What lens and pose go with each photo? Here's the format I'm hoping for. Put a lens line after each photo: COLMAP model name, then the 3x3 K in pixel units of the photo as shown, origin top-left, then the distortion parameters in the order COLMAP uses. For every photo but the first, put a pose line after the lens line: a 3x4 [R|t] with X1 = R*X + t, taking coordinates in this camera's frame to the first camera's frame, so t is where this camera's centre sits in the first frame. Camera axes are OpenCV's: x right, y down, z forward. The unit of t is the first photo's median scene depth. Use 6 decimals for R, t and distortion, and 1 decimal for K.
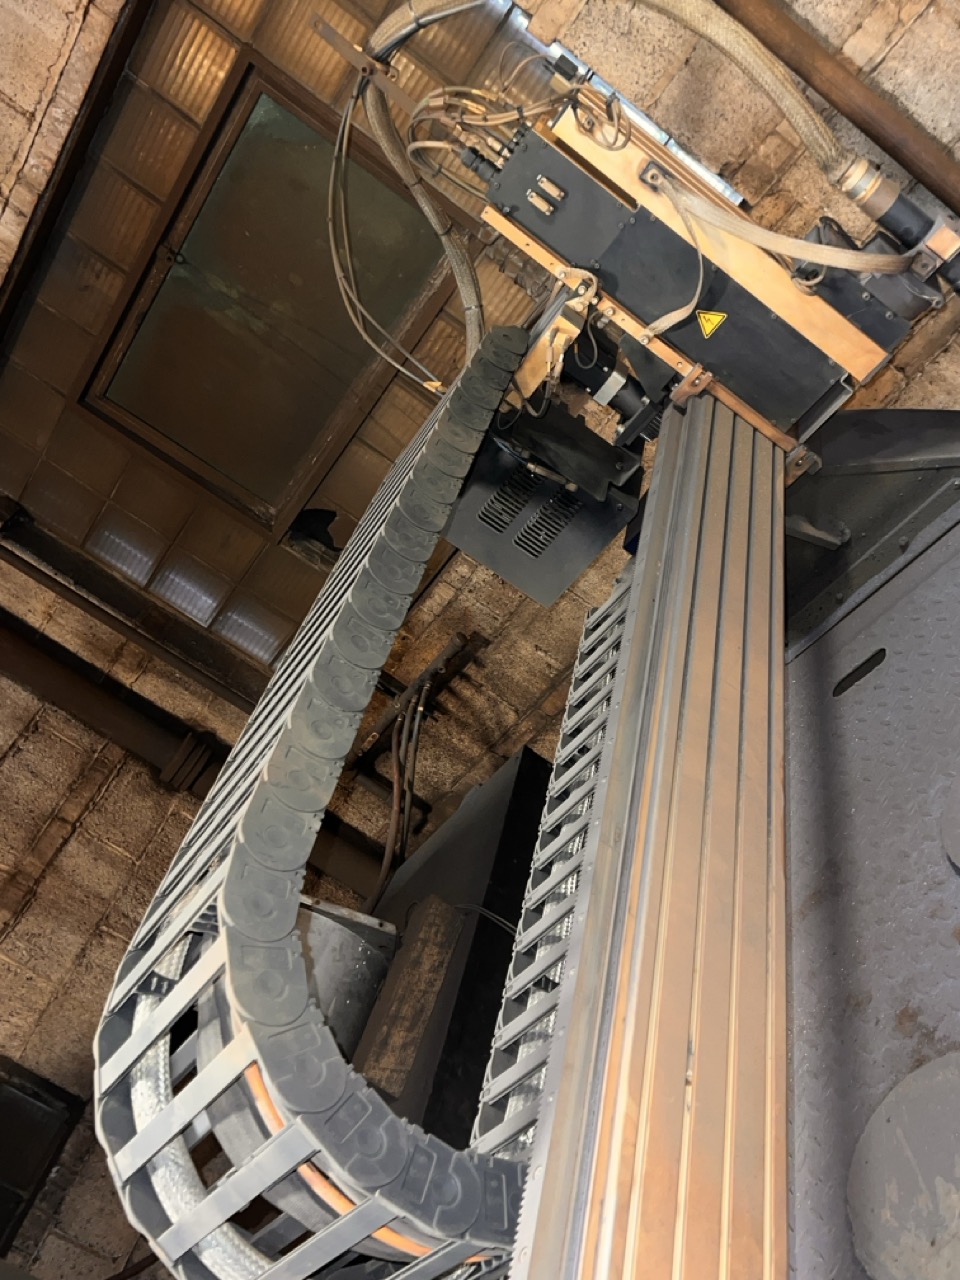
lens RADIAL K [[1208.3, 0, 496.9], [0, 1208.3, 652.9], [0, 0, 1]] dist [0.034393, 0.000000]
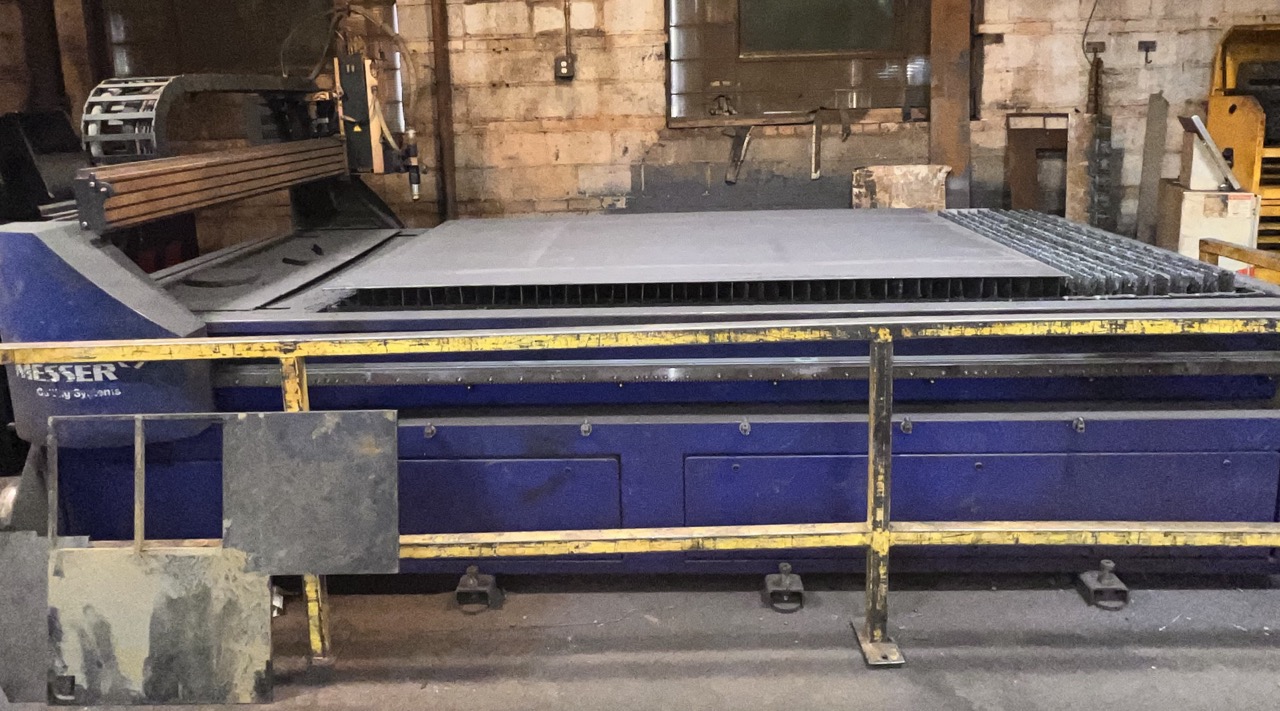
lens RADIAL K [[803.3, 0, 643.5], [0, 803.3, 228.0], [0, 0, 1]] dist [-0.000344, -0.001498]
pose [[0.591043, 0.752042, 0.291721, 0.199645], [-0.603503, 0.652227, -0.458676, 0.465188], [-0.535212, 0.095043, 0.839354, -1.321298]]
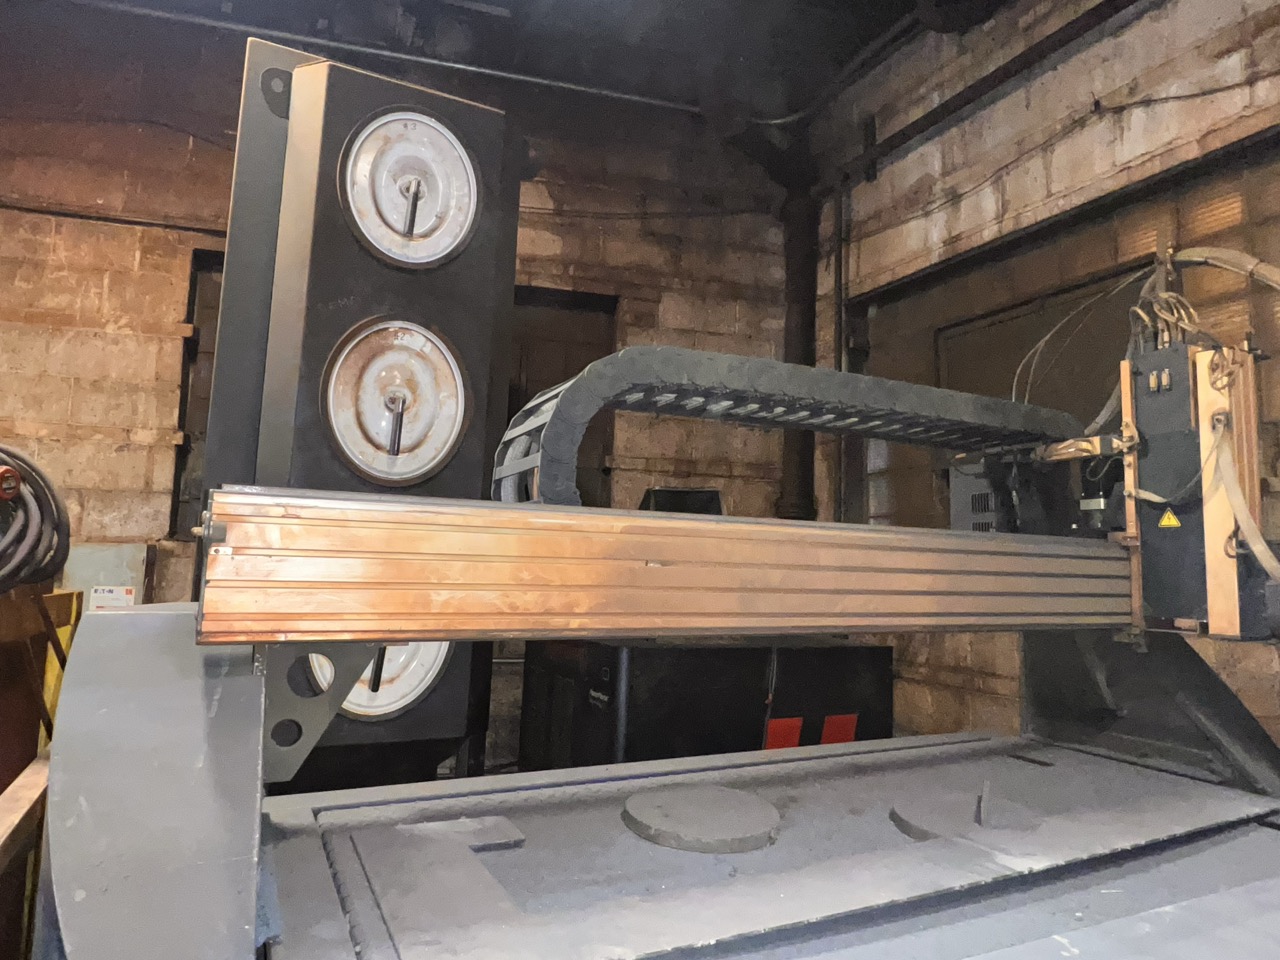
lens RADIAL K [[802.0, 0, 644.0], [0, 802.0, 479.1], [0, 0, 1]] dist [0.003173, -0.009805]
pose [[0.396237, 0.766942, -0.504773, 0.363009], [-0.805486, 0.554234, 0.209802, 0.000623], [0.440669, 0.323456, 0.837369, -0.076824]]
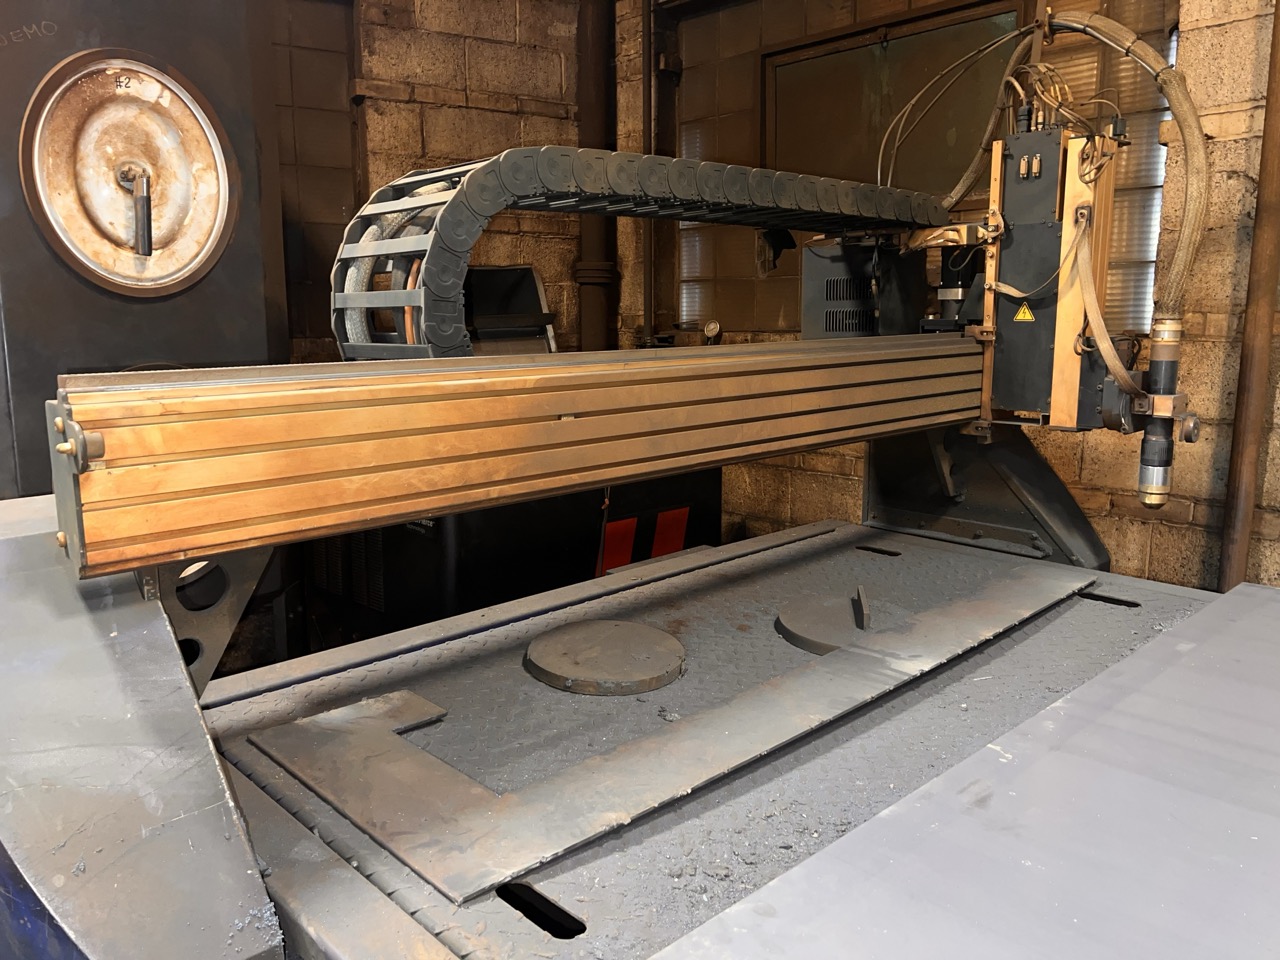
lens RADIAL K [[966.8, 0, 641.3], [0, 966.8, 470.3], [0, 0, 1]] dist [0.039049, -0.042801]
pose [[0.527861, 0.837138, -0.143399, 0.250364], [-0.829943, 0.544275, 0.122306, 0.060509], [0.180435, 0.054453, 0.982078, -0.193320]]
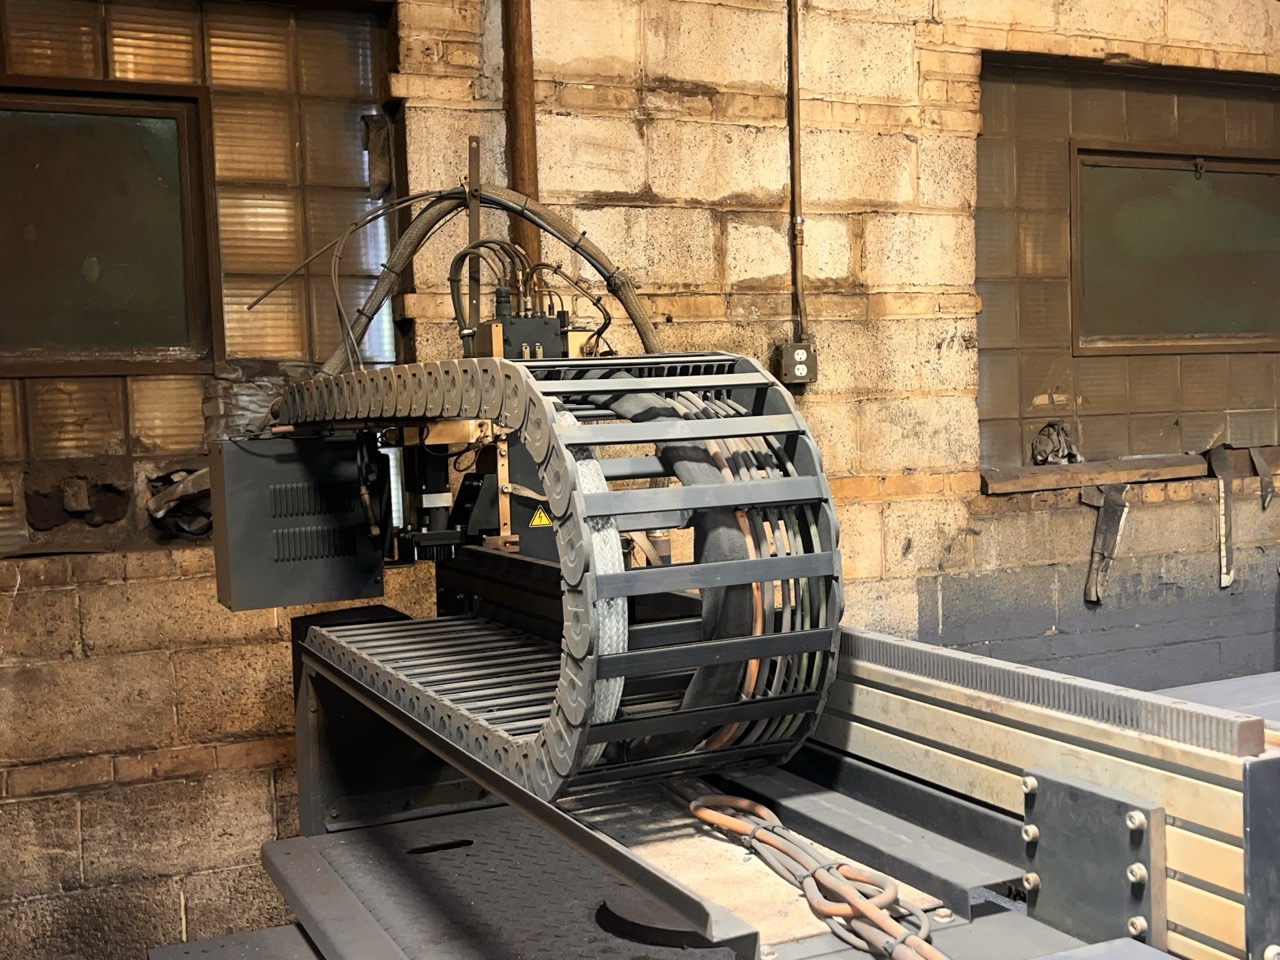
lens RADIAL K [[1455.5, 0, 648.2], [0, 1455.5, 489.3], [0, 0, 1]] dist [0.087929, 0.000000]
pose [[0.460080, 0.767114, 0.447059, -0.459485], [-0.273407, 0.601452, -0.750669, 0.789608], [-0.844734, 0.223139, 0.486451, 0.166460]]
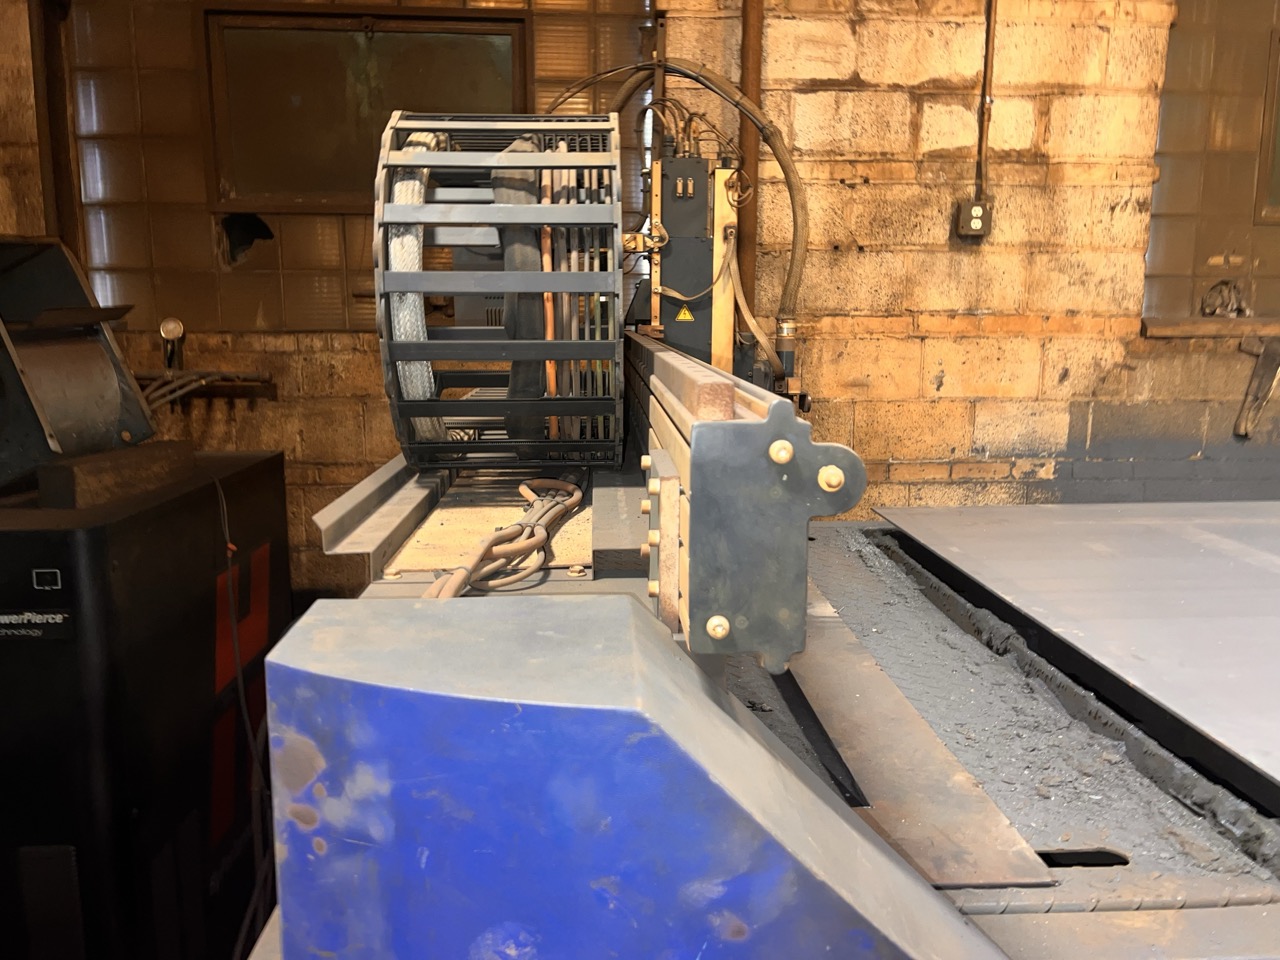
lens RADIAL K [[966.8, 0, 651.3], [0, 966.8, 462.7], [0, 0, 1]] dist [0.039049, -0.042801]
pose [[0.547047, 0.765641, 0.338427, -0.141239], [-0.565412, 0.636080, -0.525082, 0.571202], [-0.617291, 0.095893, 0.780869, 0.008943]]
